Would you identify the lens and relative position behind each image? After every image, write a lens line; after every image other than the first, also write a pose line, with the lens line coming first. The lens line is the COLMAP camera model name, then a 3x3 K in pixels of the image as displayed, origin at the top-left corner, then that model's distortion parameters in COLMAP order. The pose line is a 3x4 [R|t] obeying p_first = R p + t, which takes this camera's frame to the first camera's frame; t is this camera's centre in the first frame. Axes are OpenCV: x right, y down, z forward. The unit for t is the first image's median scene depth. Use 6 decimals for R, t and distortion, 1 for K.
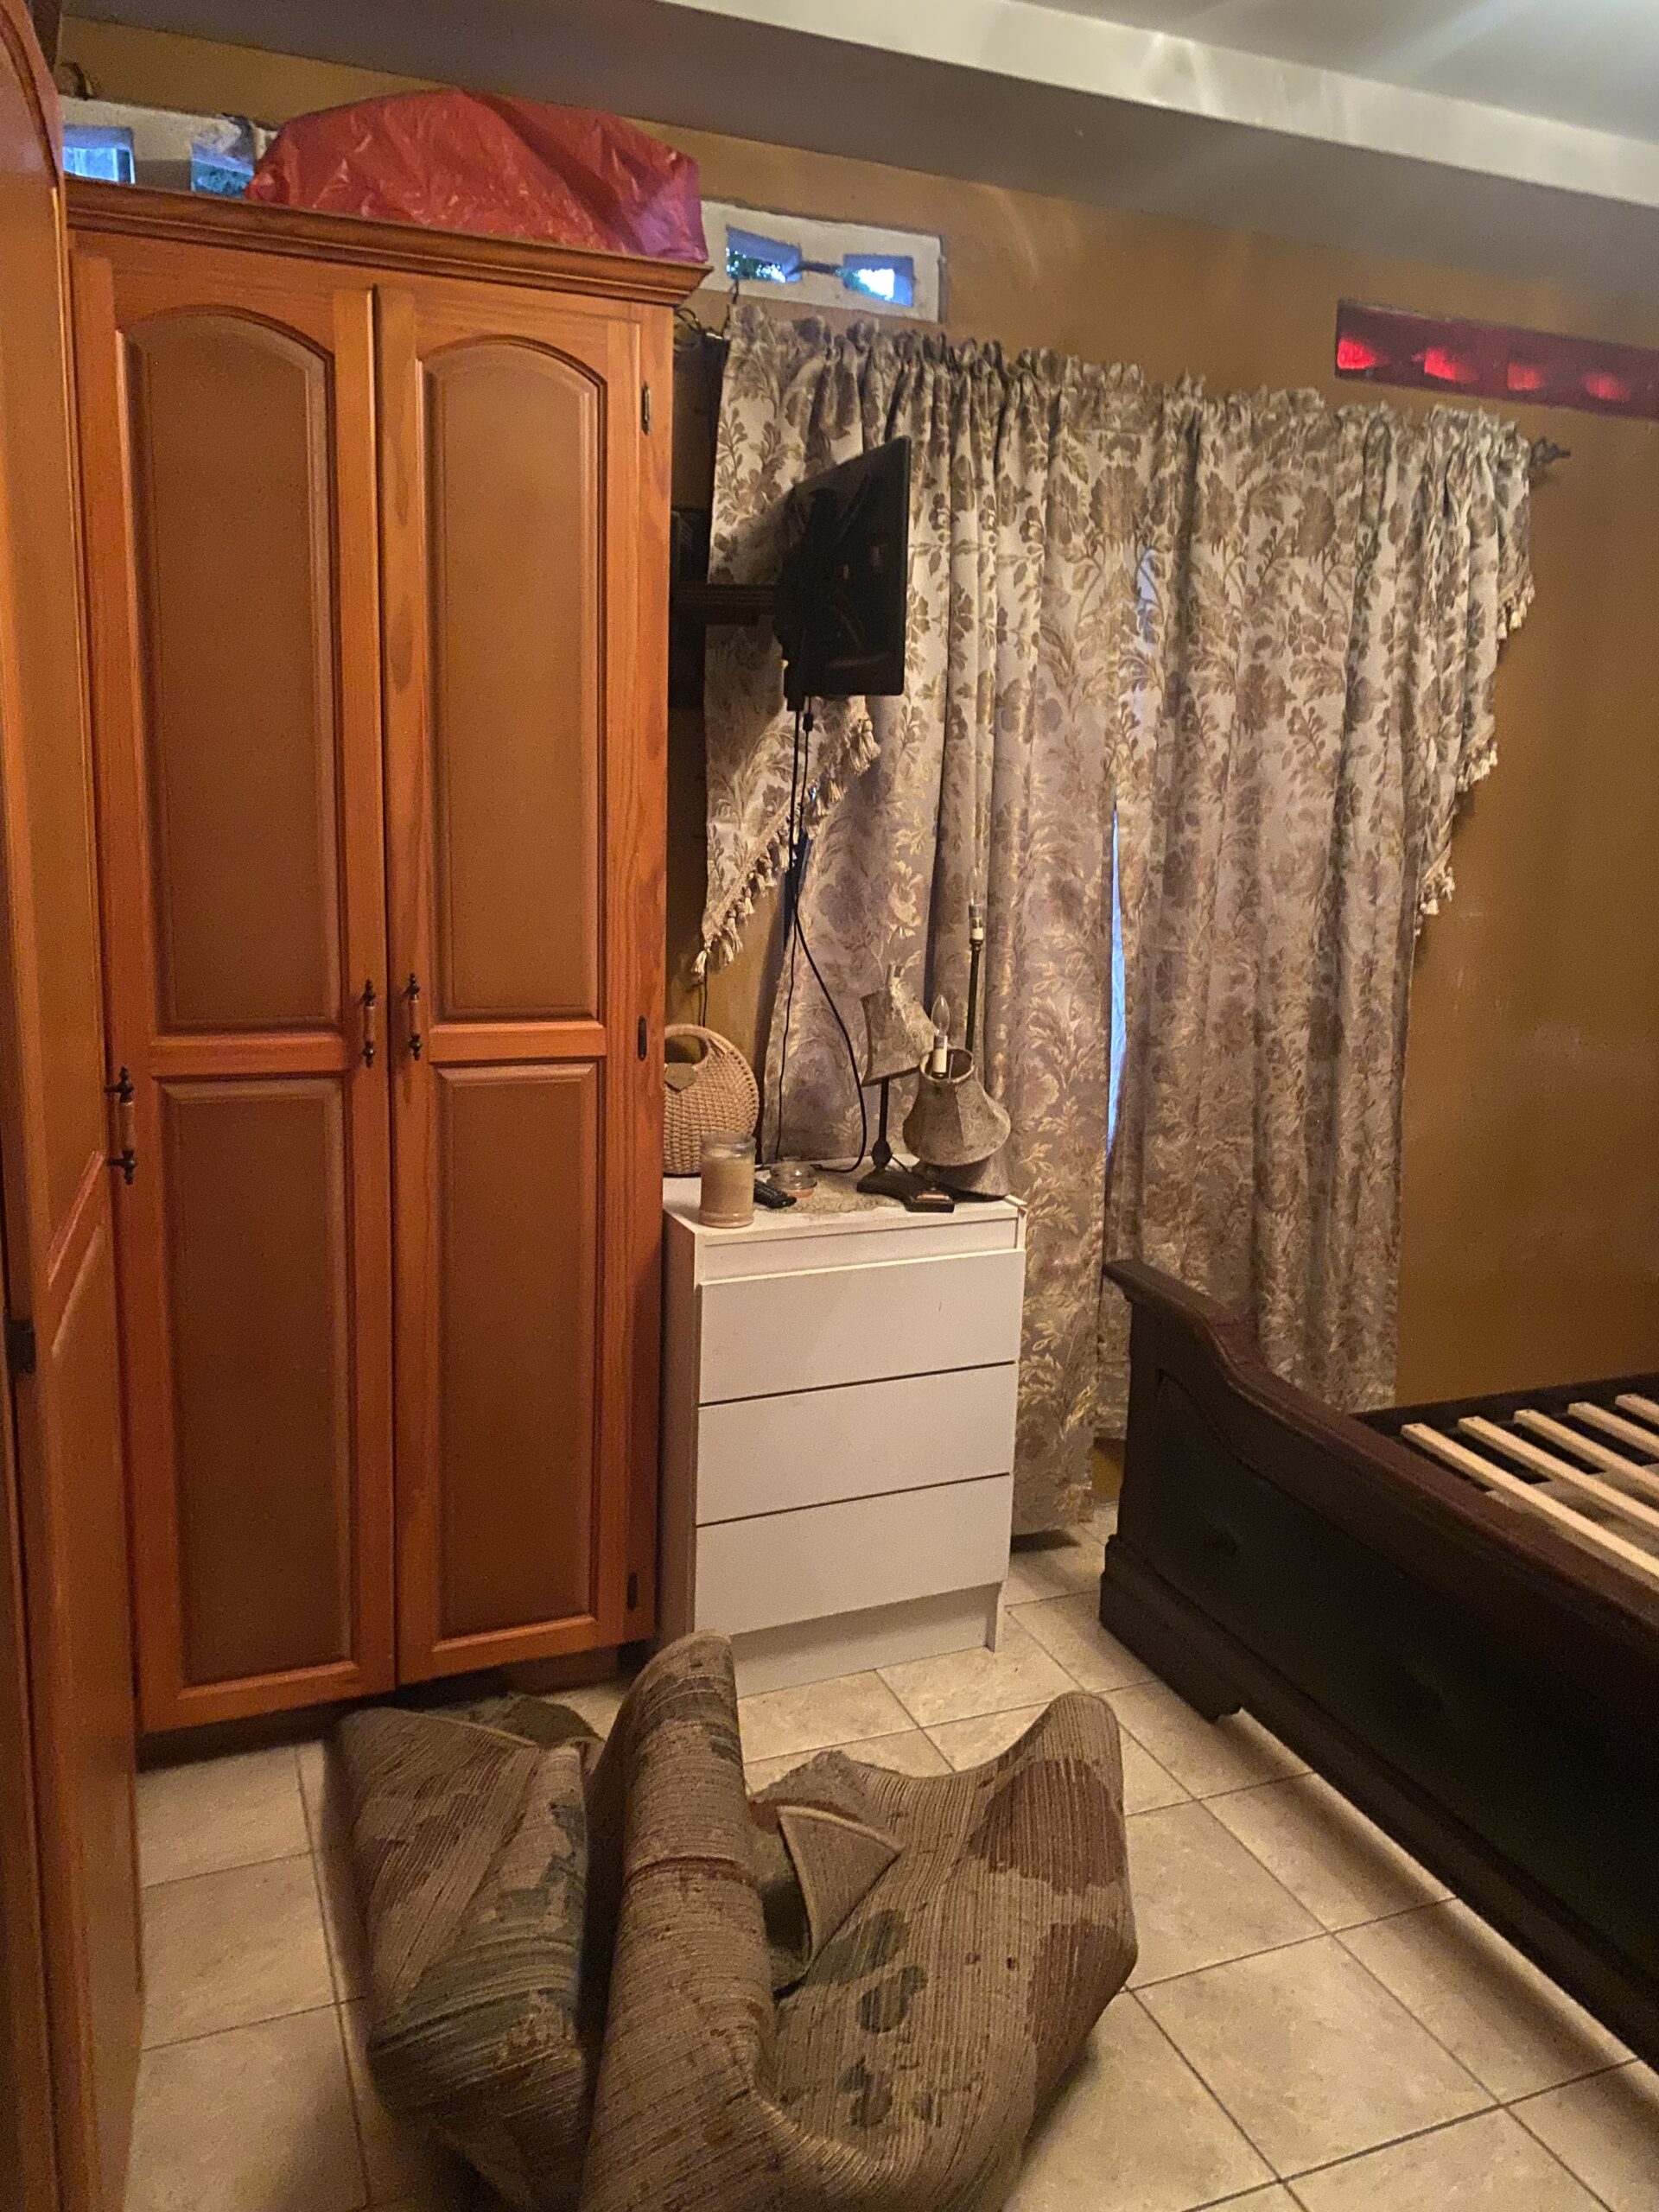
lens RADIAL K [[1656.3, 0, 836.8], [0, 1656.3, 1134.9], [0, 0, 1]] dist [0.062768, -0.077955]
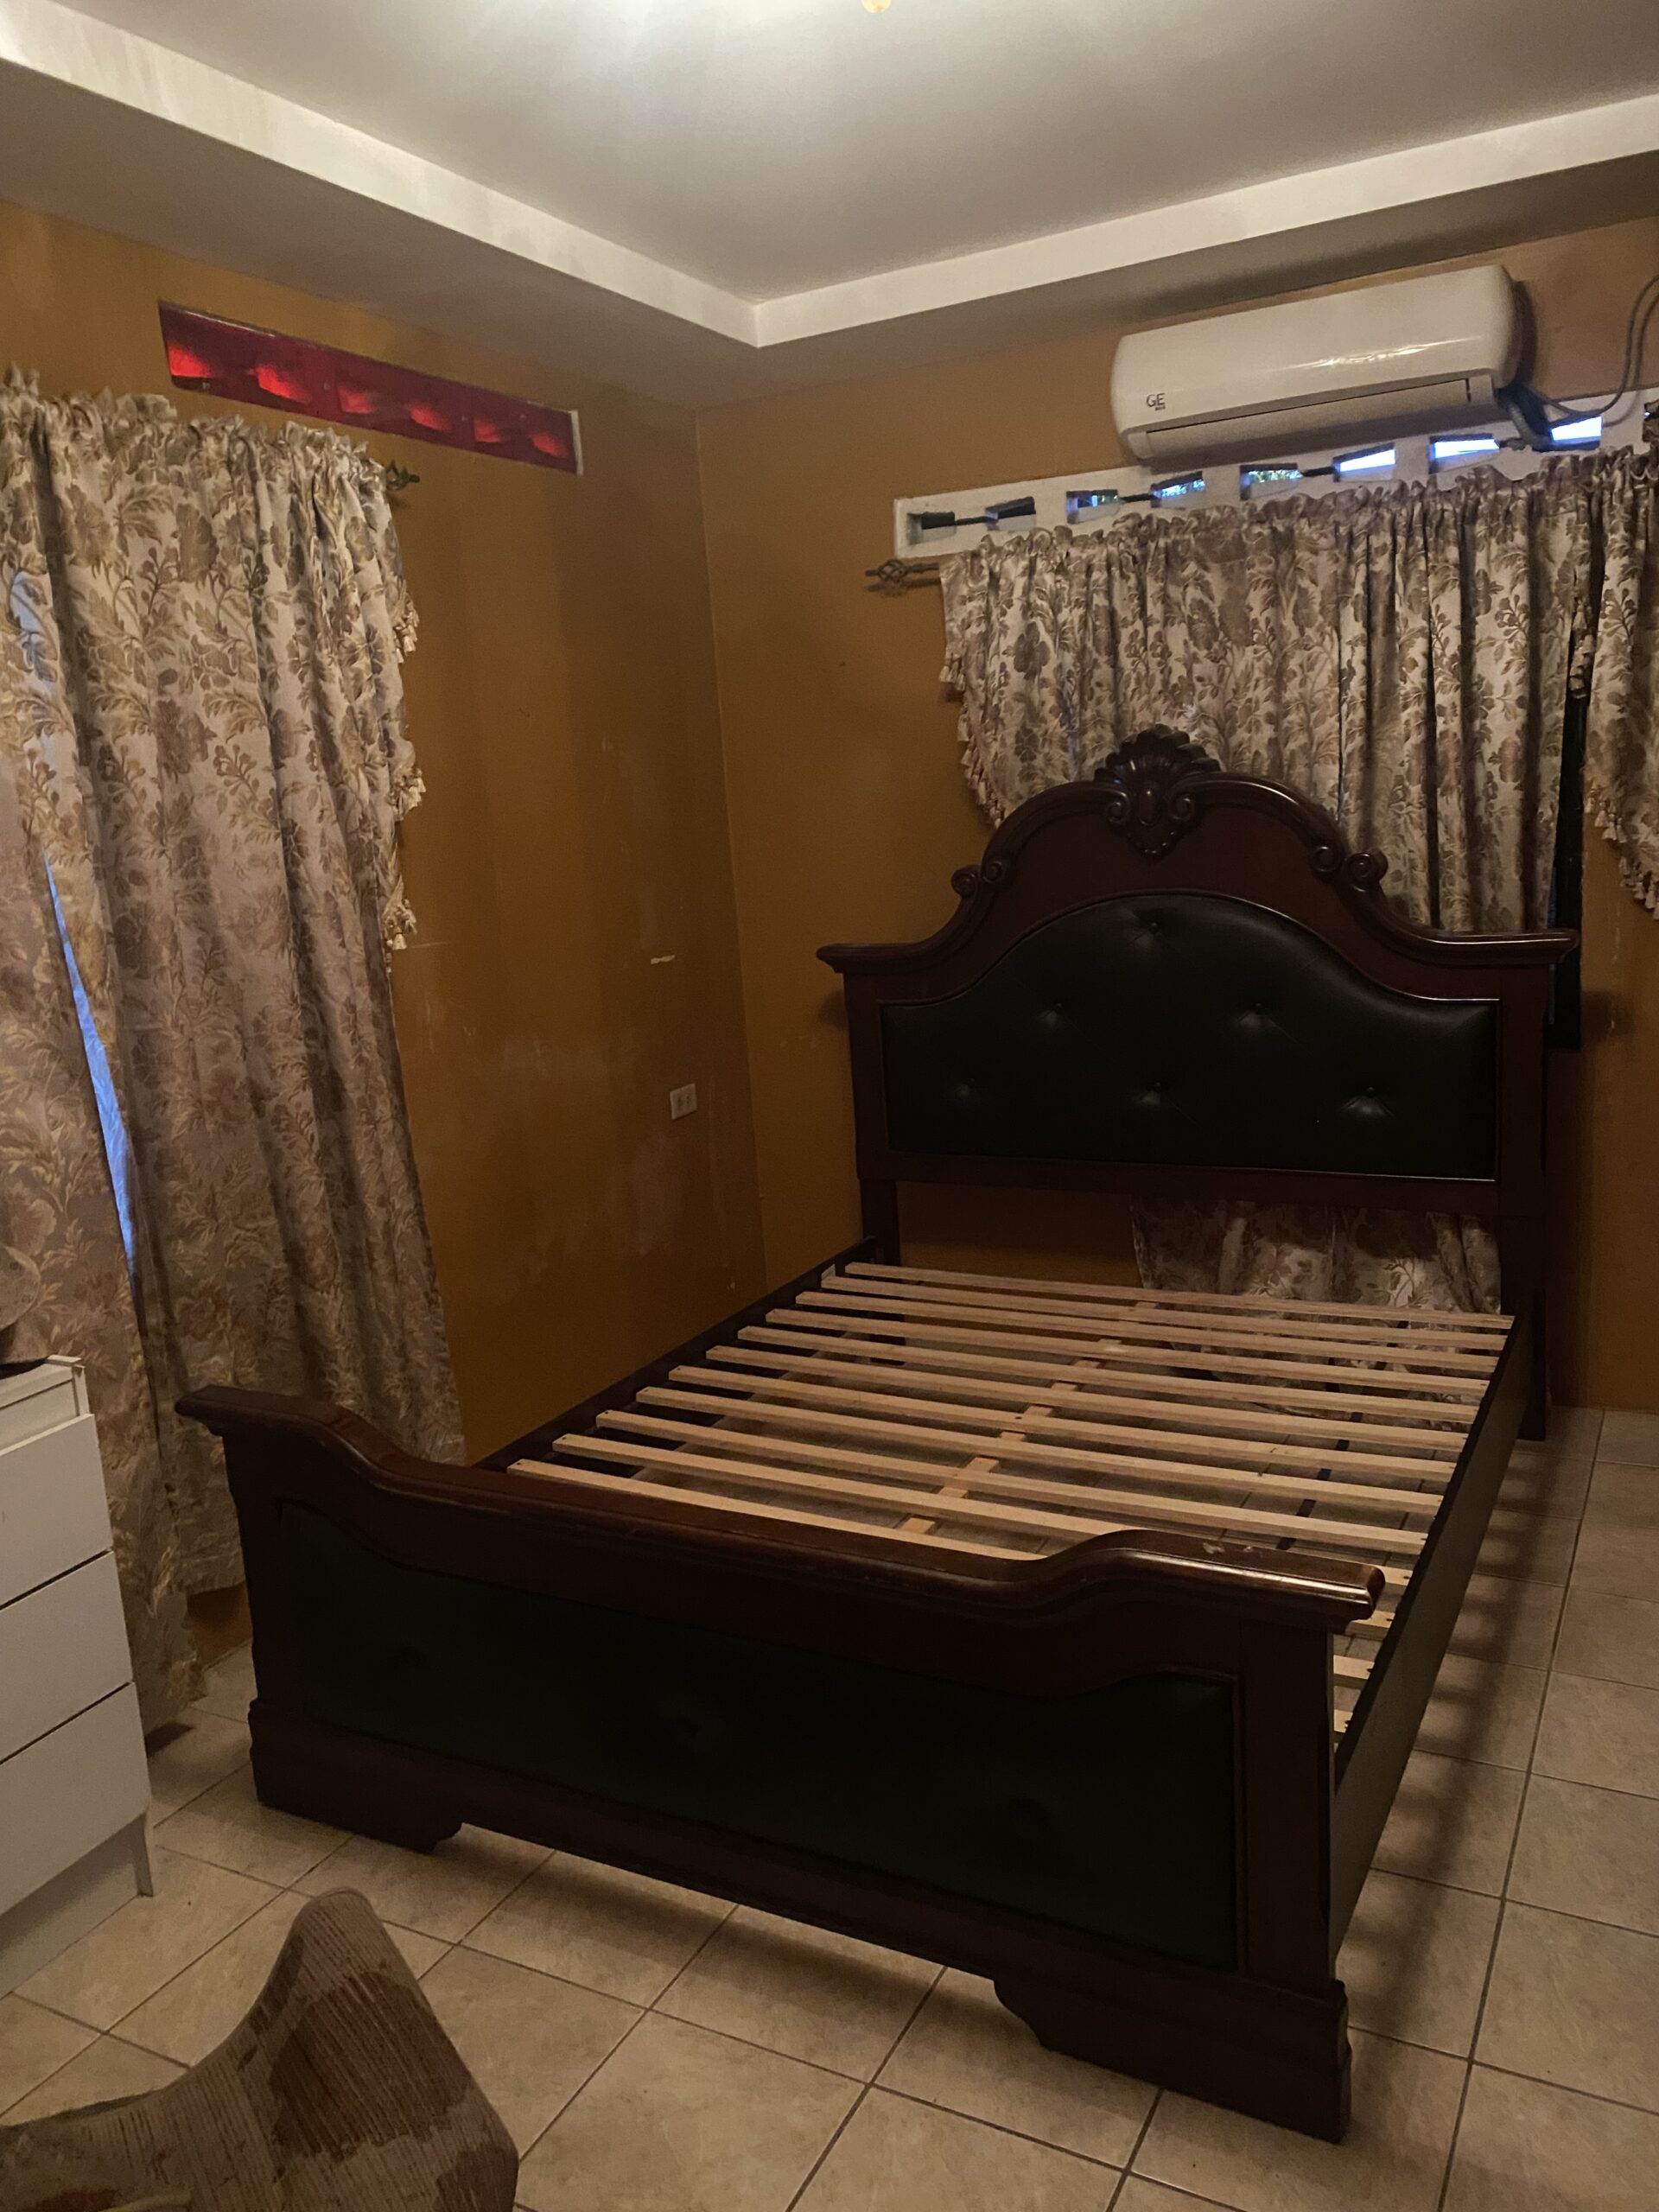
lens RADIAL K [[1690.3, 0, 834.6], [0, 1690.3, 1139.3], [0, 0, 1]] dist [0.040304, -0.031410]
pose [[0.772052, -0.212490, 0.598985, -0.064839], [0.230069, 0.971977, 0.048266, -0.015335], [-0.592456, 0.100544, 0.799304, 0.081705]]
